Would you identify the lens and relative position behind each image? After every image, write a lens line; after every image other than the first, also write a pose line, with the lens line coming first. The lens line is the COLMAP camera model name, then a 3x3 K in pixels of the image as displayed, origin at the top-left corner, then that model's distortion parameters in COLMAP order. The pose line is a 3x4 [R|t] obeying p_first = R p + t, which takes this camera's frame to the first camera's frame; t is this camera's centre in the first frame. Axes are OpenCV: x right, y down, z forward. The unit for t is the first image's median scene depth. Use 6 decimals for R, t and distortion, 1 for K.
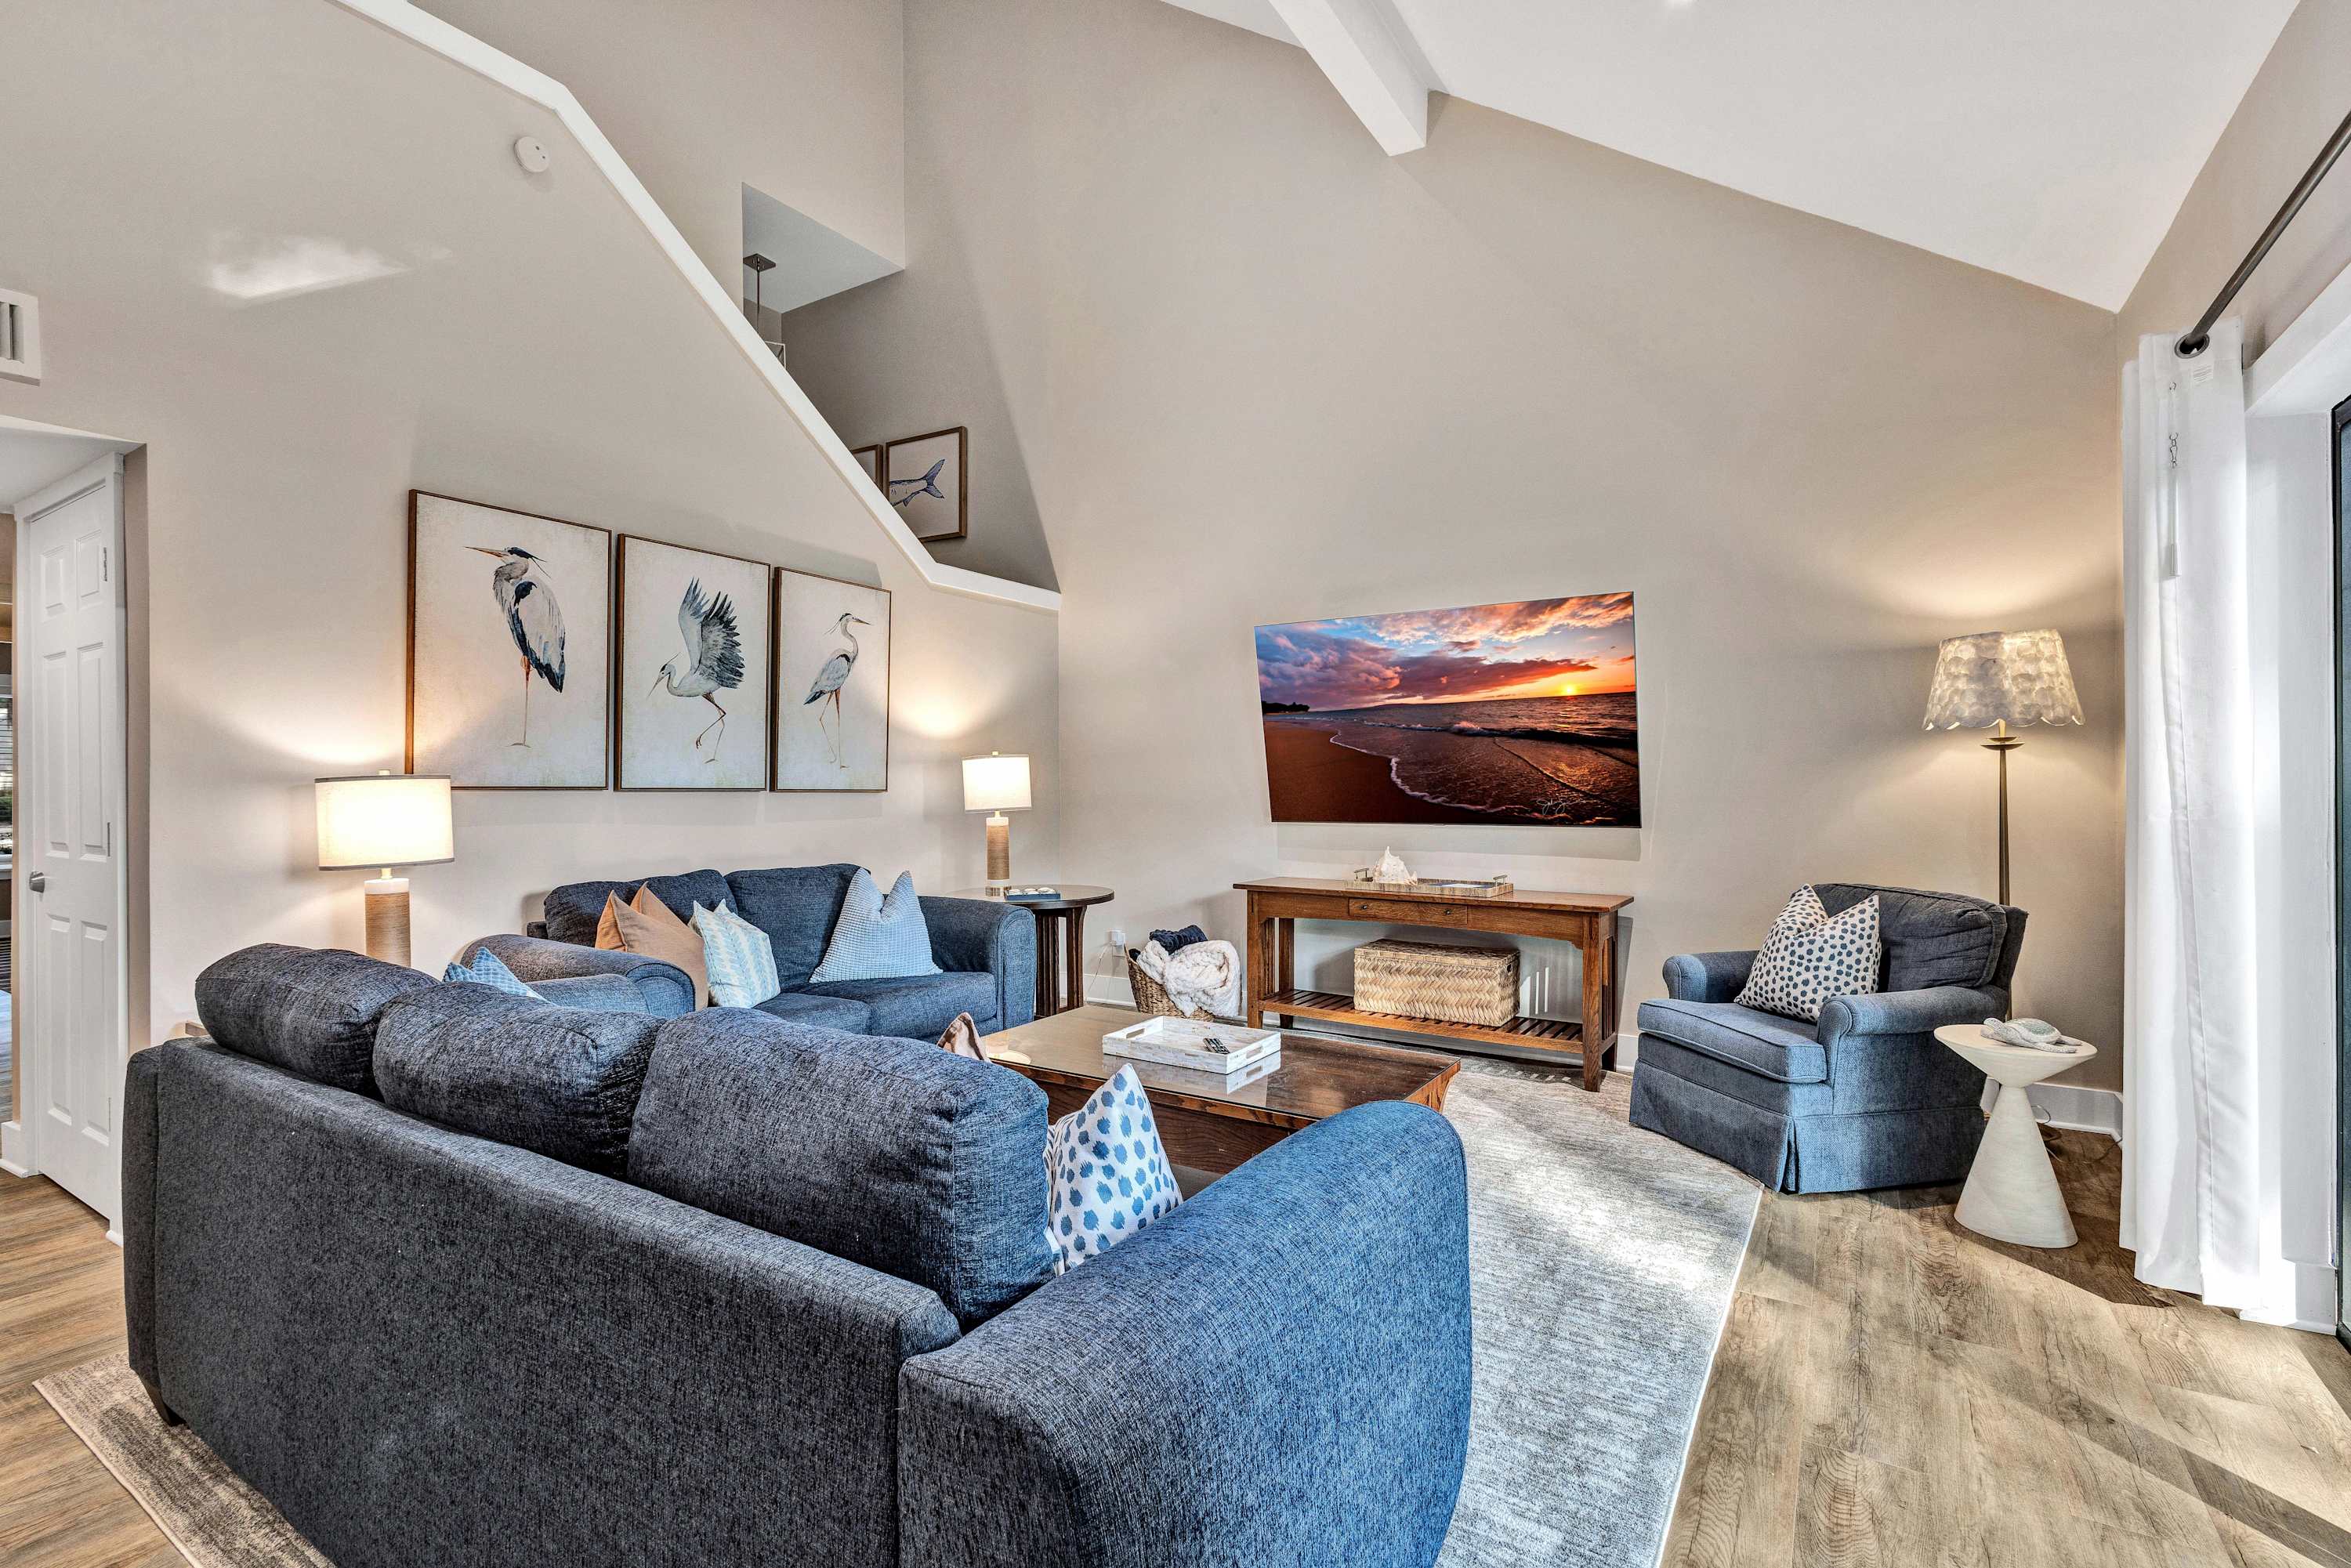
lens RADIAL K [[1069.8, 0, 1225.2], [0, 1069.8, 775.0], [0, 0, 1]] dist [-0.000882, -0.000025]
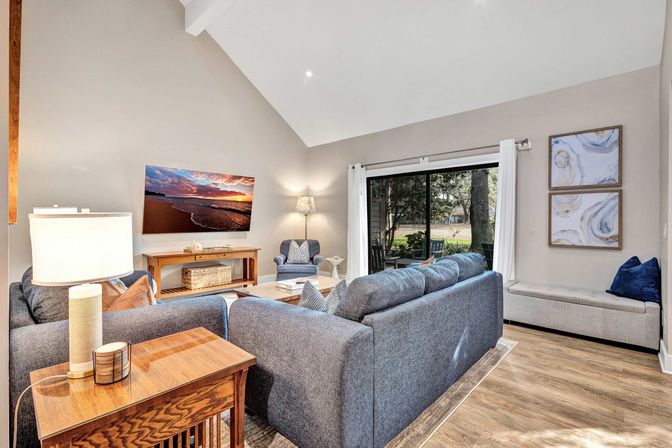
lens RADIAL K [[309.3, 0, 336.0], [0, 309.3, 224.0], [0, 0, 1]] dist [-0.002390, -0.000148]
pose [[0.155160, 0.005418, 0.987875, -0.802825], [-0.014238, 0.999893, -0.003248, 0.015031], [-0.987787, -0.013562, 0.155220, 0.440257]]
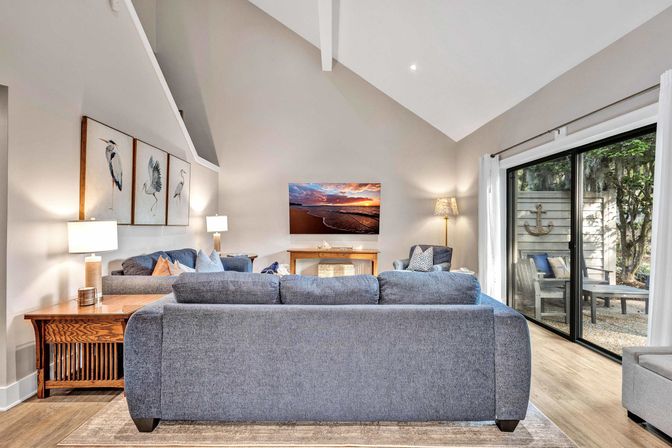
lens RADIAL K [[309.3, 0, 336.0], [0, 309.3, 224.0], [0, 0, 1]] dist [-0.002390, -0.000148]
pose [[0.831293, 0.009781, 0.555748, -0.509342], [-0.016489, 0.999839, 0.007068, -0.003835], [-0.555589, -0.015039, 0.831321, -0.017497]]
